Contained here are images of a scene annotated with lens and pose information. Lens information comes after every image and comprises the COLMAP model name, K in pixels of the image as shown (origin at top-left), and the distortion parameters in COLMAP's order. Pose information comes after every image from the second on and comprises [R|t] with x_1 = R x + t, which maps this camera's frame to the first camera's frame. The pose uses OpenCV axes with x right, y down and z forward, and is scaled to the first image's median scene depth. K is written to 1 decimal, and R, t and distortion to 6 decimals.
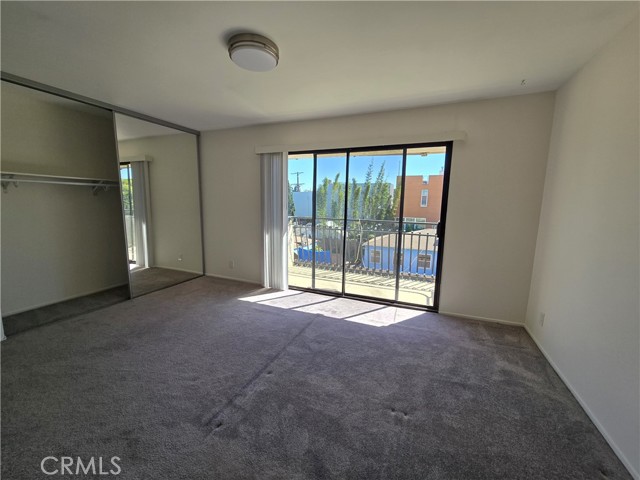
lens RADIAL K [[263.1, 0, 323.3], [0, 263.1, 239.3], [0, 0, 1]] dist [0.000513, 0.000279]
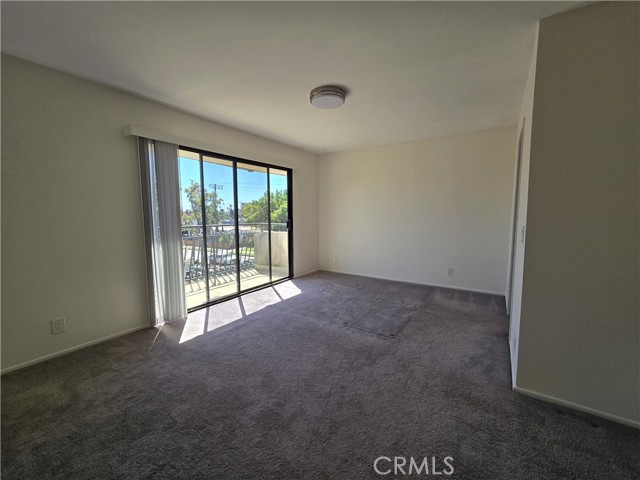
lens RADIAL K [[261.9, 0, 320.0], [0, 261.9, 240.0], [0, 0, 1]] dist [0.118444, 0.000052]
pose [[0.211545, -0.123116, 0.969583, -0.924800], [0.140972, 0.985505, 0.094380, -0.063184], [-0.967148, 0.116718, 0.225835, 0.435948]]
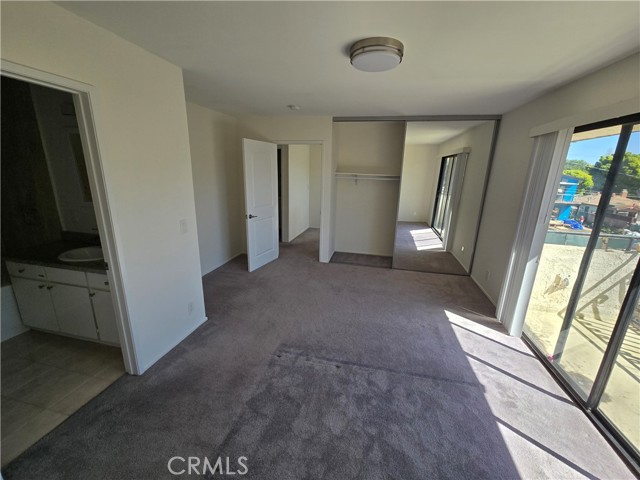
lens RADIAL K [[263.1, 0, 323.3], [0, 263.1, 239.3], [0, 0, 1]] dist [0.000513, 0.000279]
pose [[0.170496, 0.239828, -0.955727, 0.410266], [-0.159664, 0.963834, 0.213380, -0.133617], [0.972337, 0.116215, 0.202622, 0.382944]]
